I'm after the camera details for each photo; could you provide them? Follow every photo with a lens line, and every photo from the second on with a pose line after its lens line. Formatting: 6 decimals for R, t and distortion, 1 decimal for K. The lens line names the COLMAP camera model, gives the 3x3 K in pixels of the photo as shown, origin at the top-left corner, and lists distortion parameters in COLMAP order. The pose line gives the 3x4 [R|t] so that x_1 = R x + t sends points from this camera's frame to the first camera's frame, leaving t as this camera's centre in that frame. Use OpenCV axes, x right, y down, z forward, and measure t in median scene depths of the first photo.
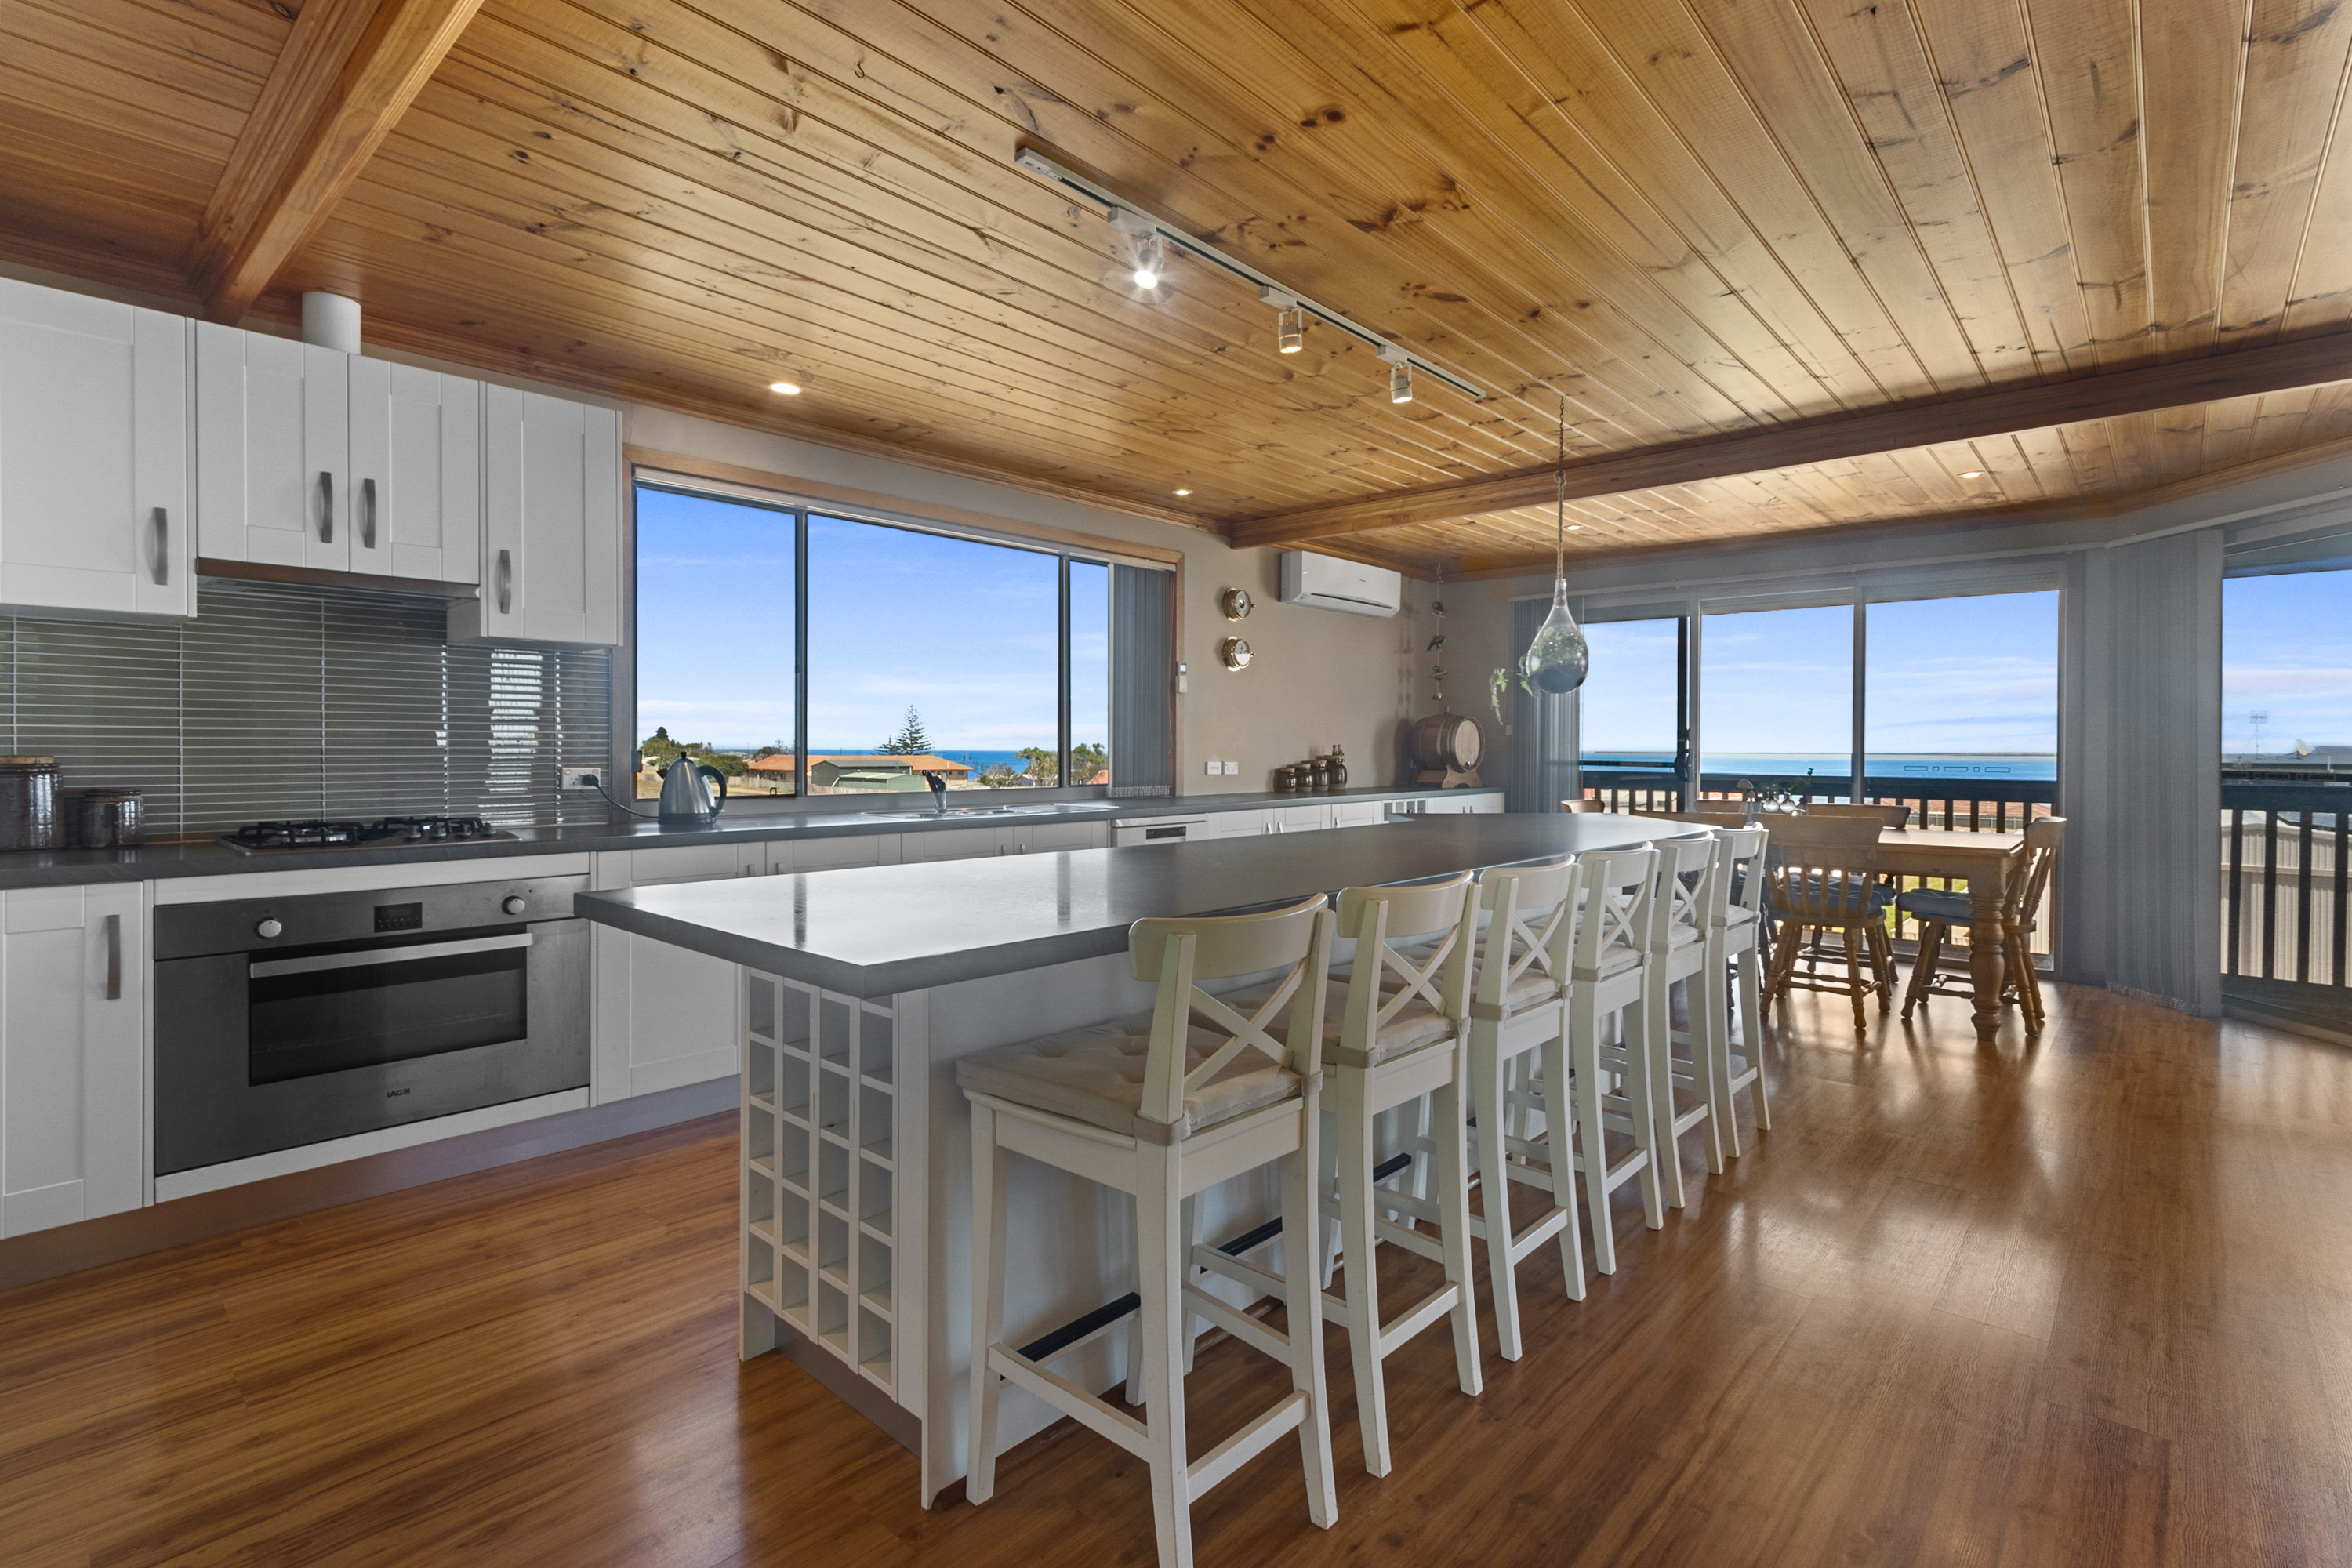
lens RADIAL K [[1100.9, 0, 1170.0], [0, 1100.9, 750.5], [0, 0, 1]] dist [-0.001670, -0.000583]
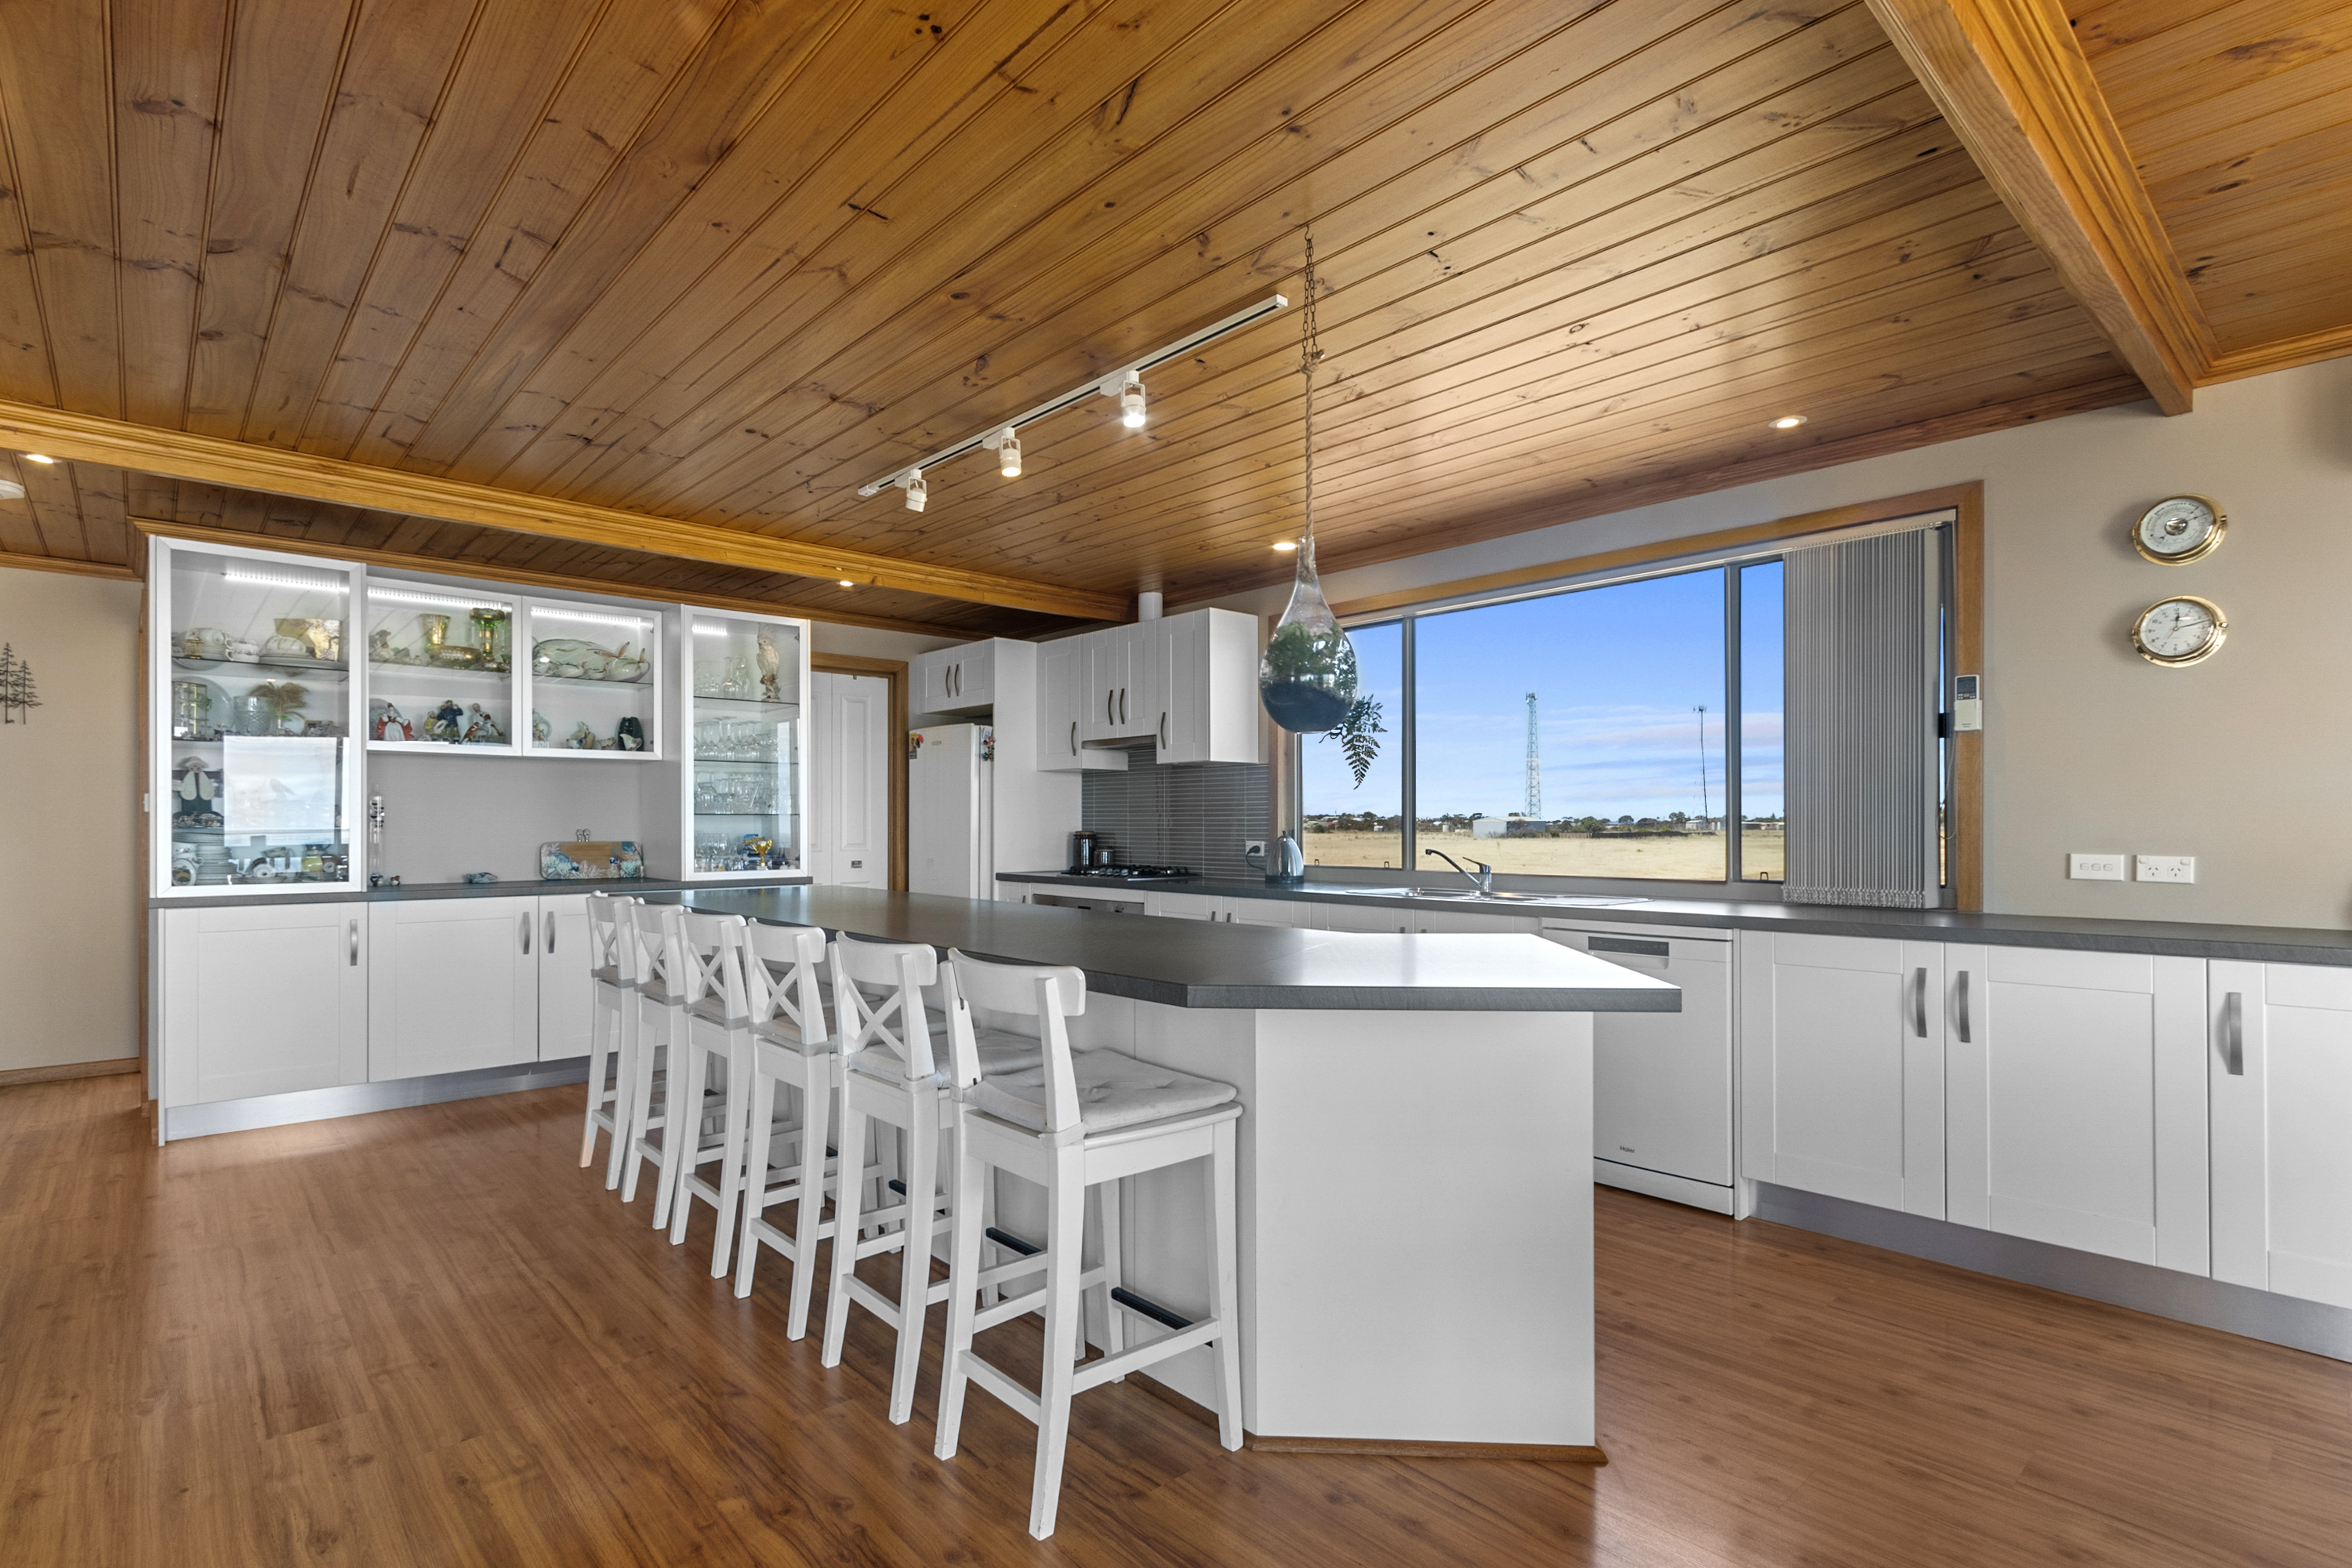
lens RADIAL K [[1135.1, 0, 1179.9], [0, 1135.1, 821.9], [0, 0, 1]] dist [-0.001249, 0.000068]
pose [[-0.085129, -0.009060, -0.996329, 0.672266], [-0.004430, 0.999952, -0.008715, 0.001776], [0.996360, 0.003672, -0.085165, 0.684163]]
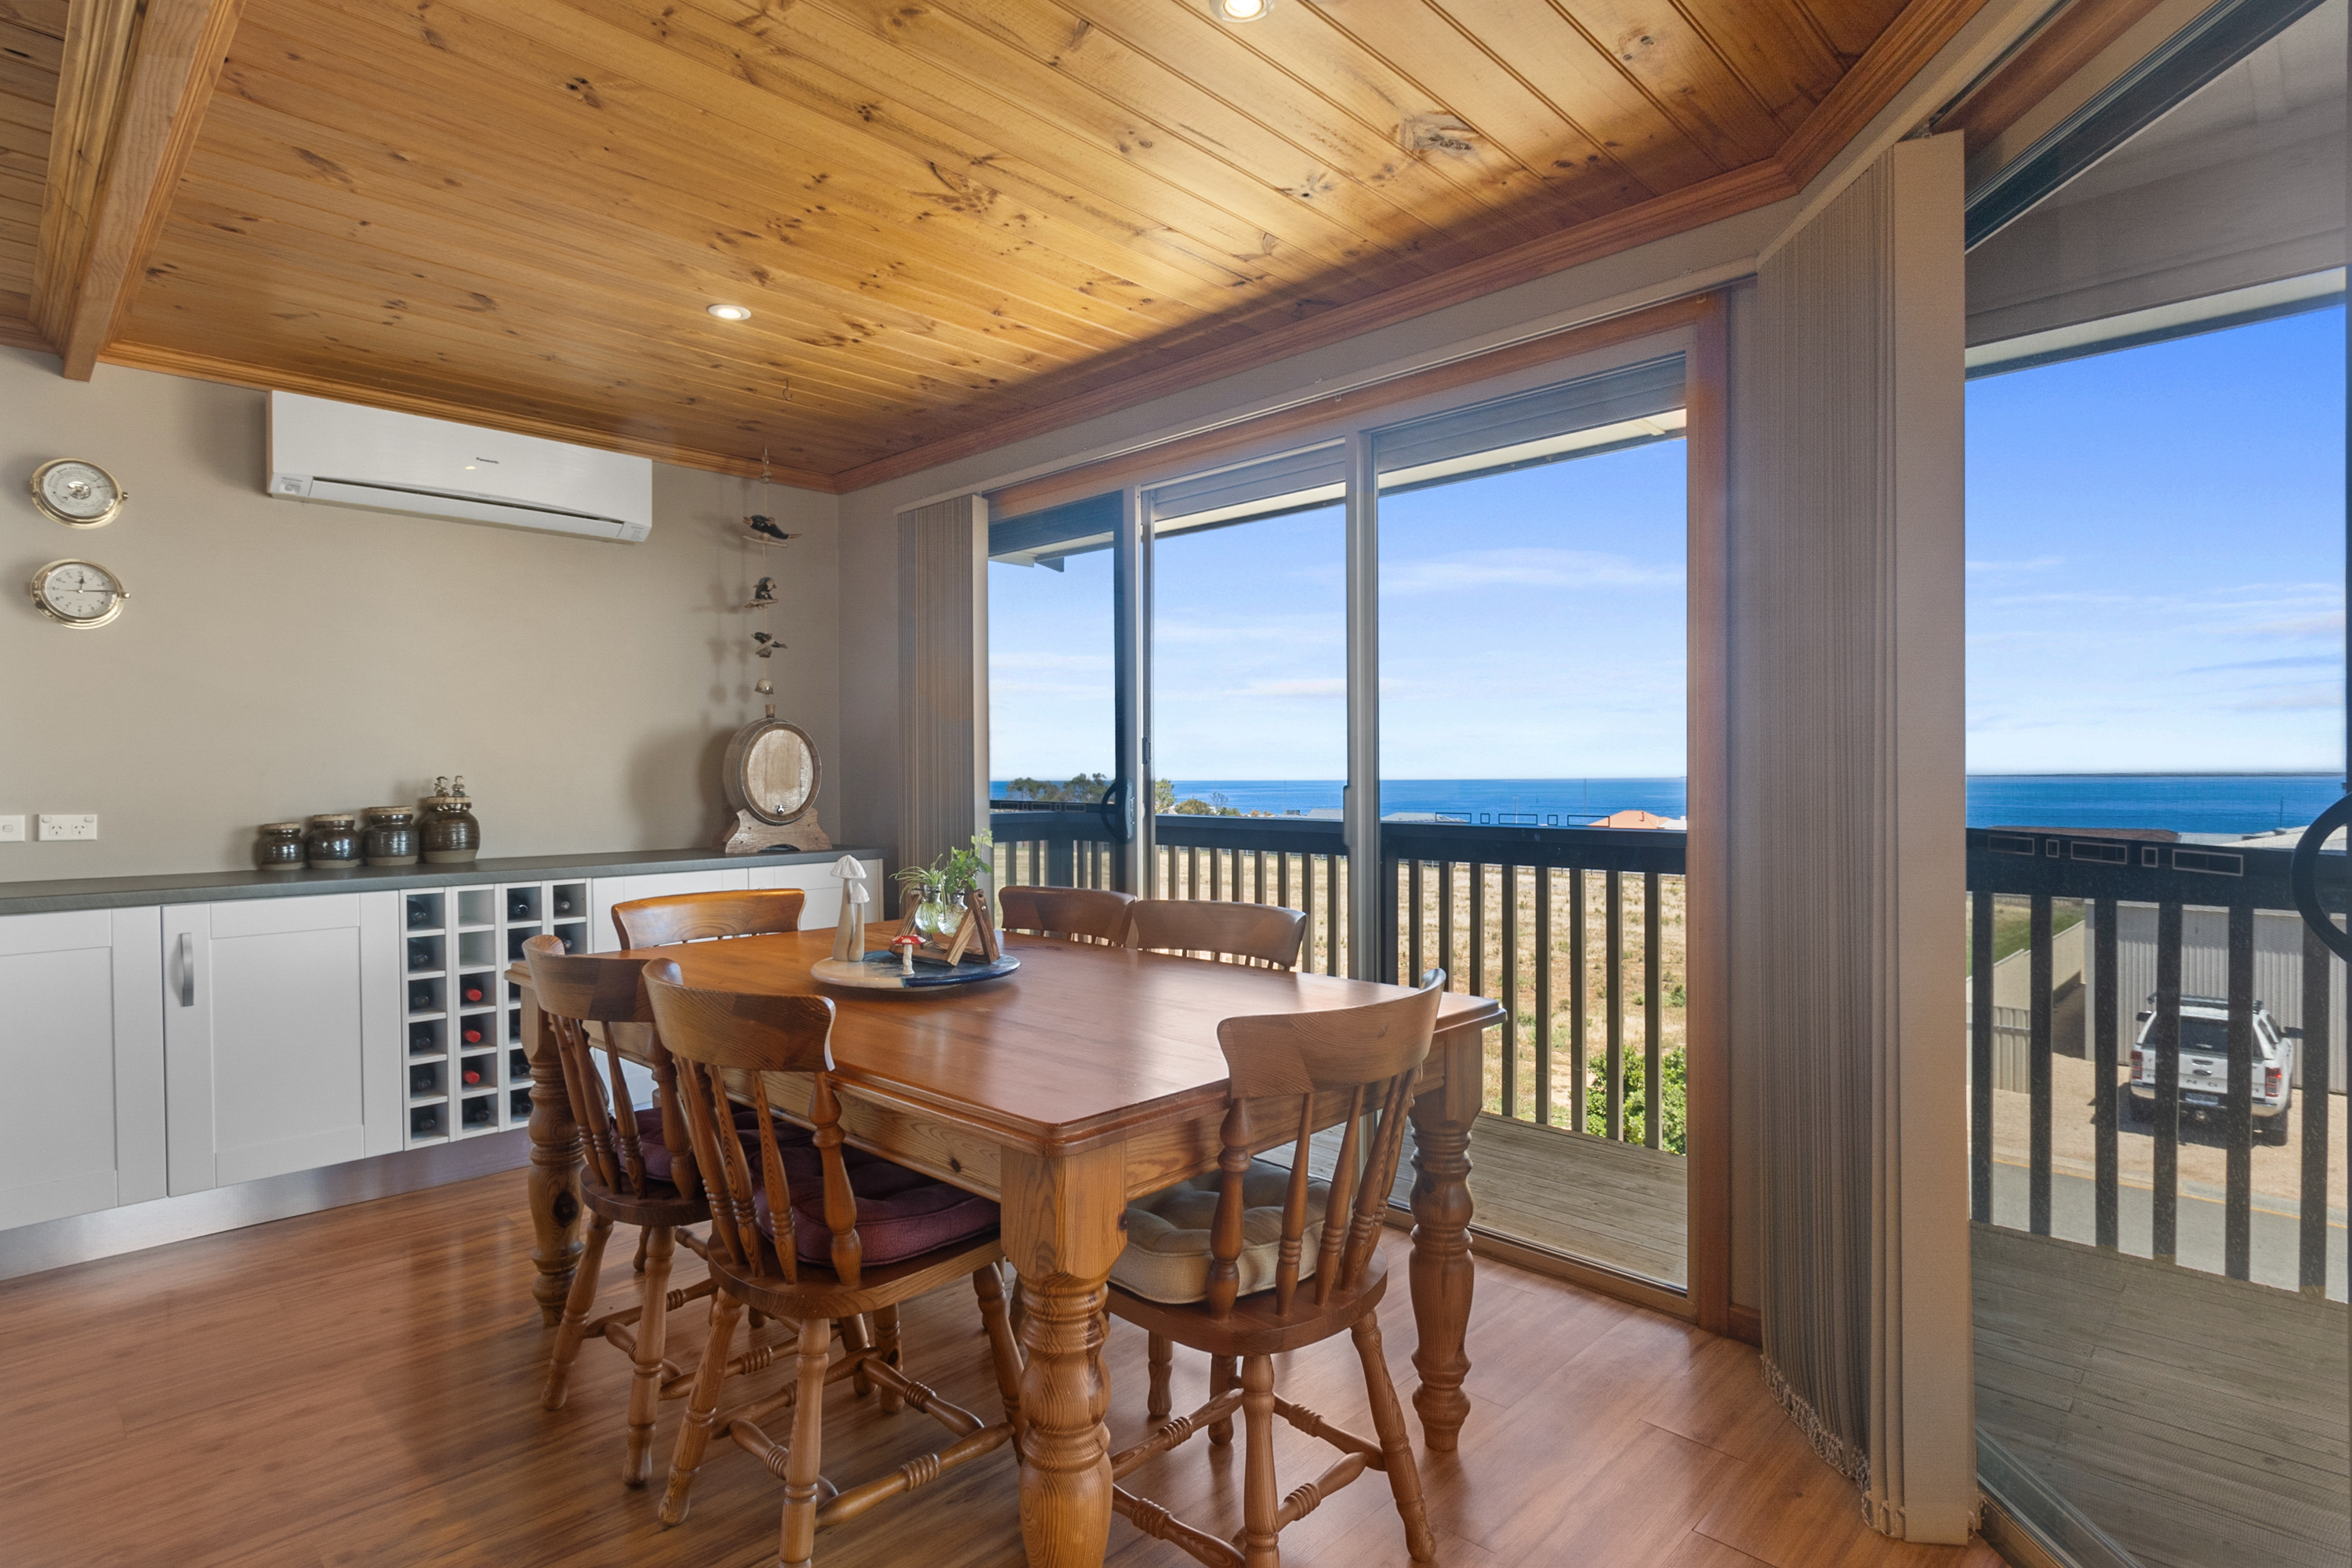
lens RADIAL K [[1248.5, 0, 1176.0], [0, 1248.5, 784.0], [0, 0, 1]] dist [0.002310, 0.000188]
pose [[0.999904, -0.013606, -0.002437, 0.625261], [0.013615, 0.999900, 0.003763, 0.001656], [0.002386, -0.003796, 0.999990, 0.497922]]
